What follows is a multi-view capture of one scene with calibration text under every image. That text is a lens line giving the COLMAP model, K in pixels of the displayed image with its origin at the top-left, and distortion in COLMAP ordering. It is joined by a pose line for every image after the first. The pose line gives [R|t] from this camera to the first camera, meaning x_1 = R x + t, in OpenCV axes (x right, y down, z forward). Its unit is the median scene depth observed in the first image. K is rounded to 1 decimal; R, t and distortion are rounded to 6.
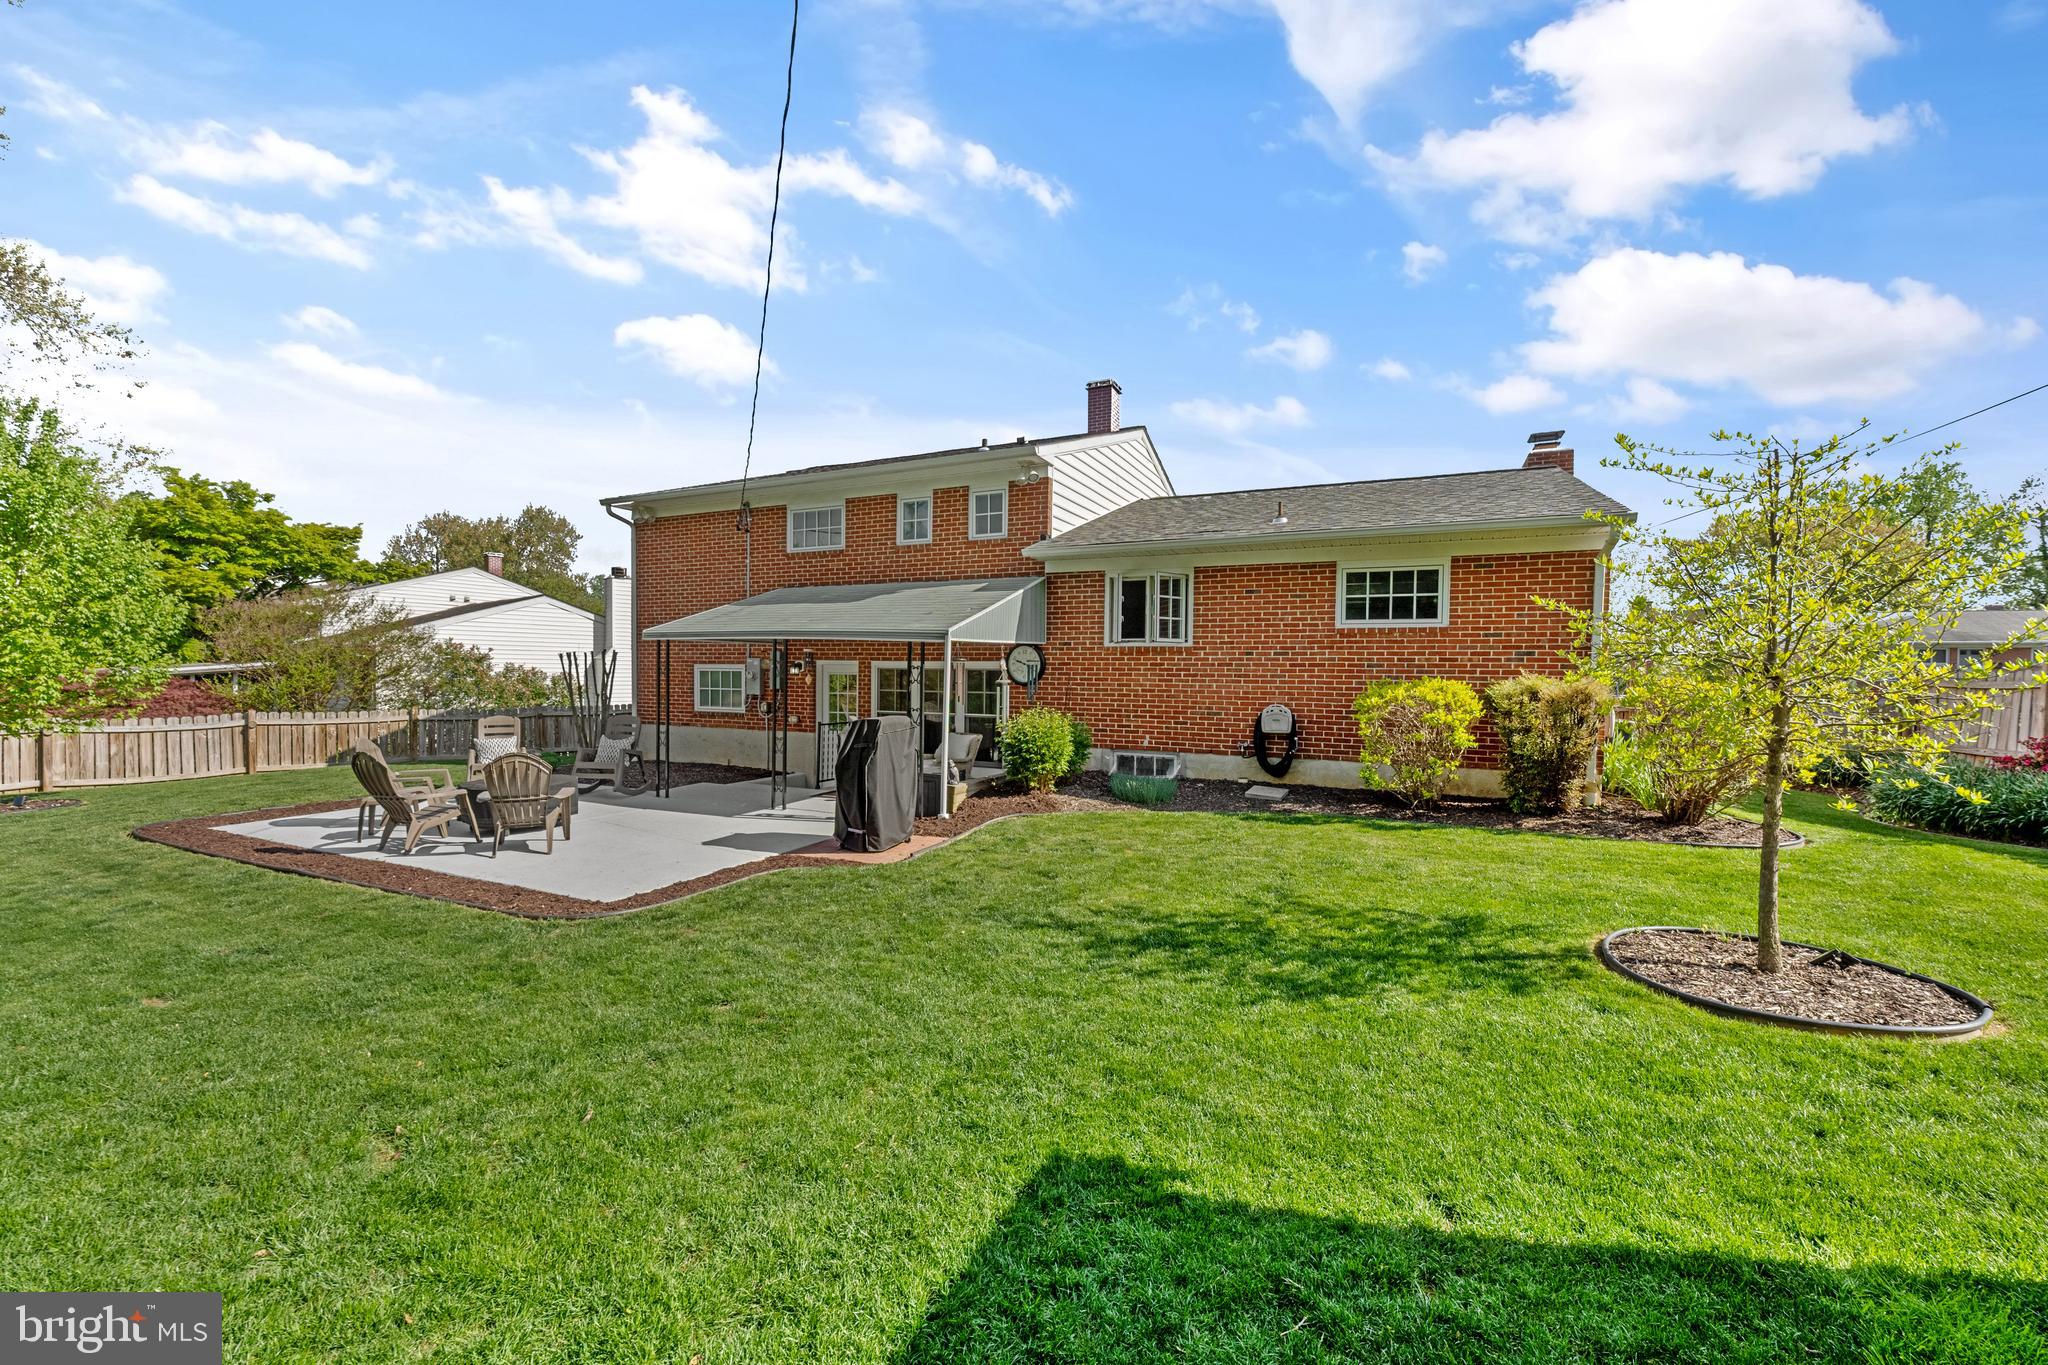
lens RADIAL K [[809.3, 0, 1029.5], [0, 809.3, 700.6], [0, 0, 1]] dist [-0.003909, -0.000384]
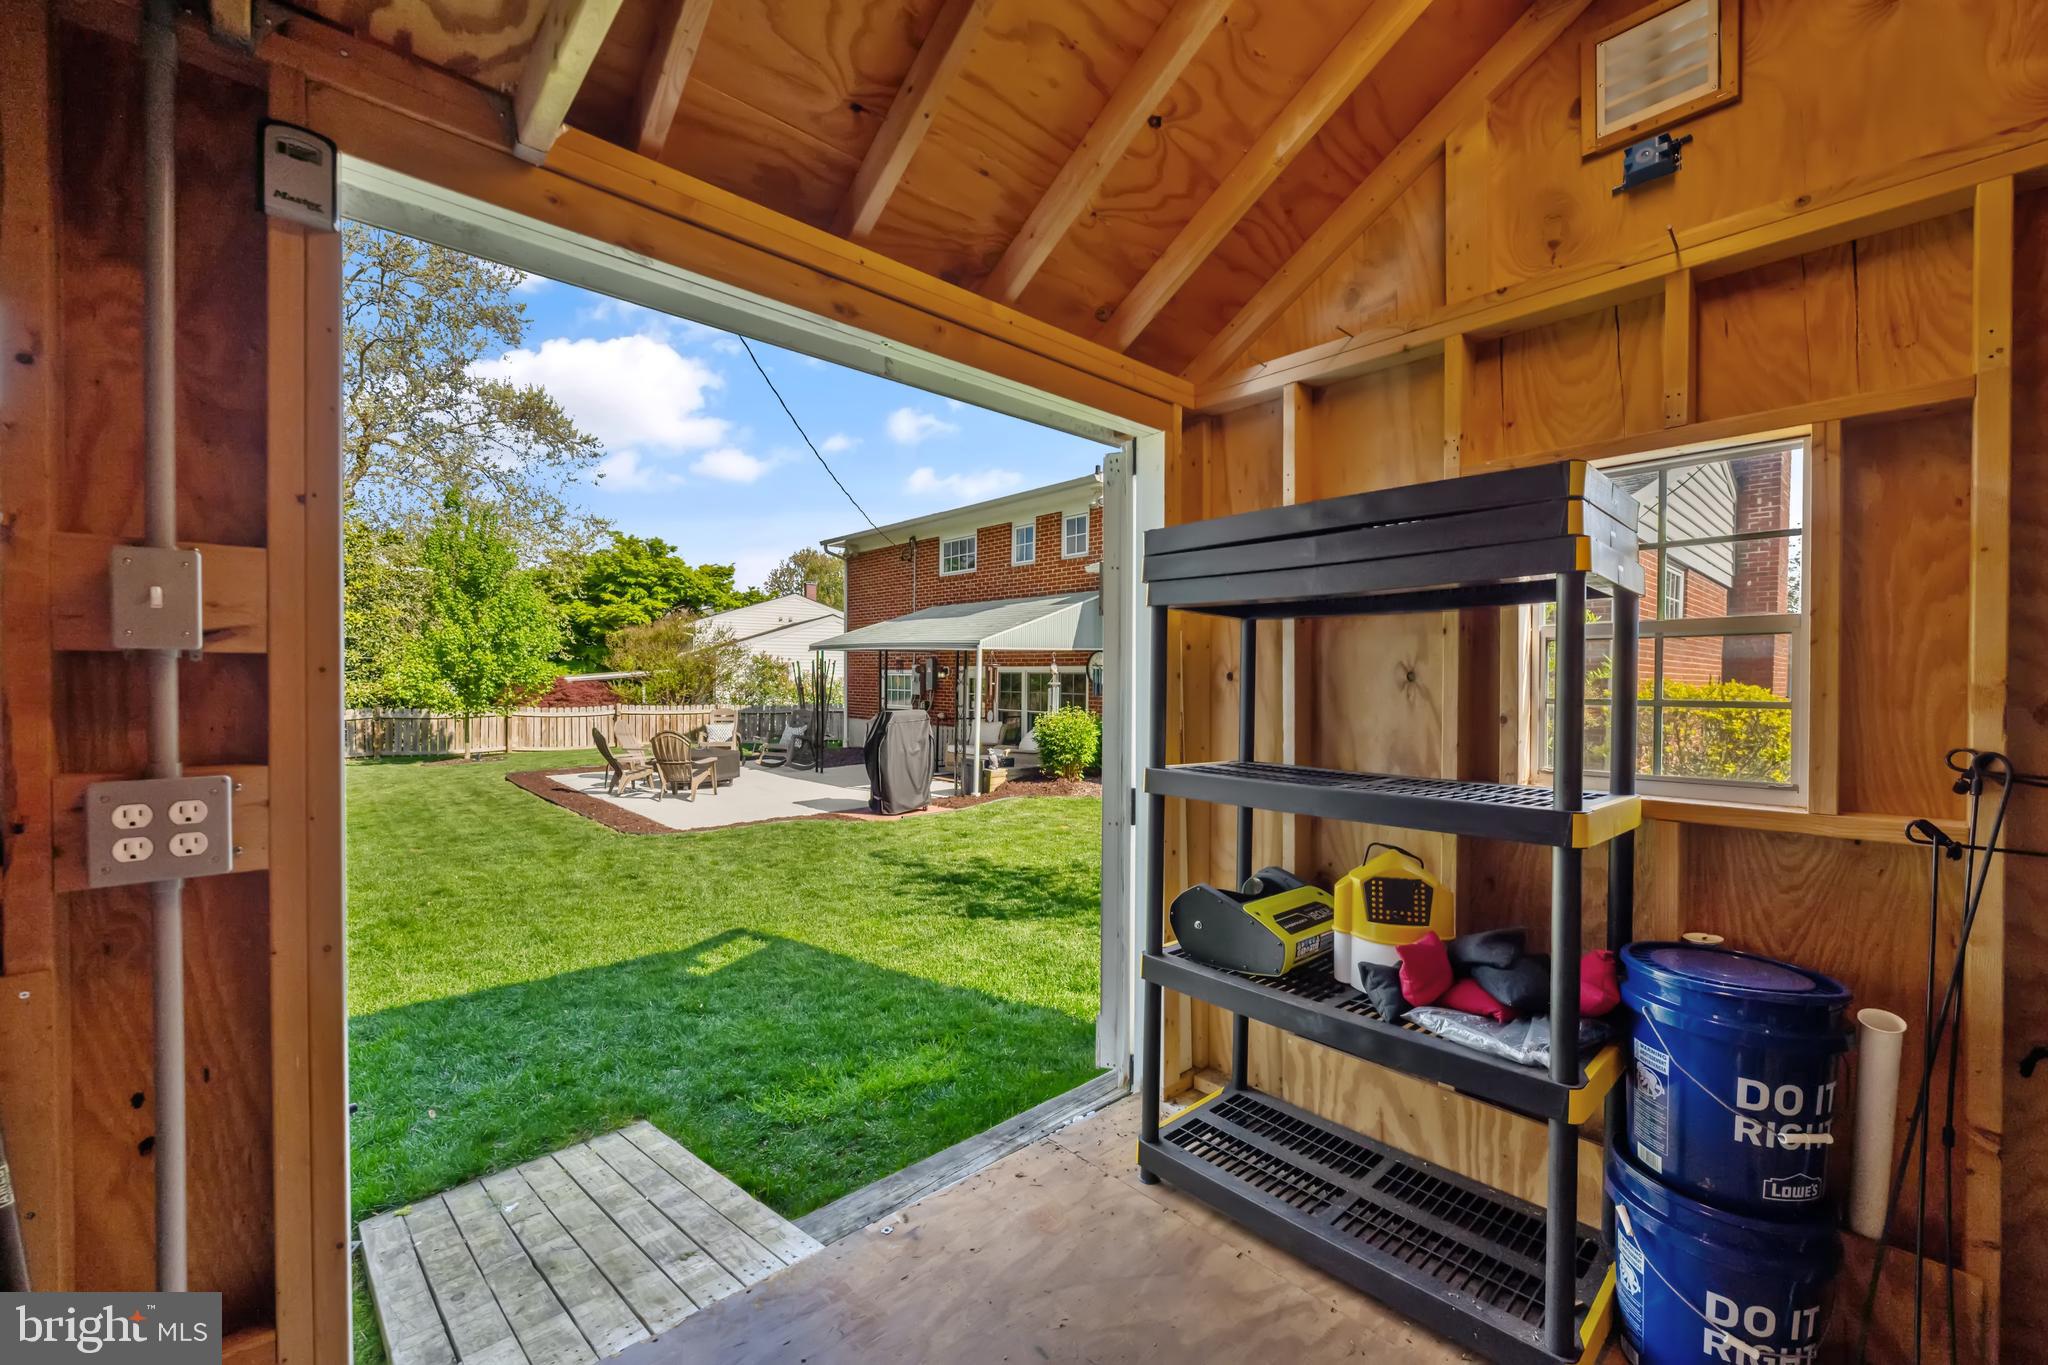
lens RADIAL K [[809.3, 0, 1017.6], [0, 809.3, 698.7], [0, 0, 1]] dist [-0.003909, -0.000384]
pose [[0.922352, 0.009056, -0.386244, 0.281005], [-0.012721, 0.999895, -0.006933, 0.004902], [0.386141, 0.011308, 0.922371, -0.061777]]
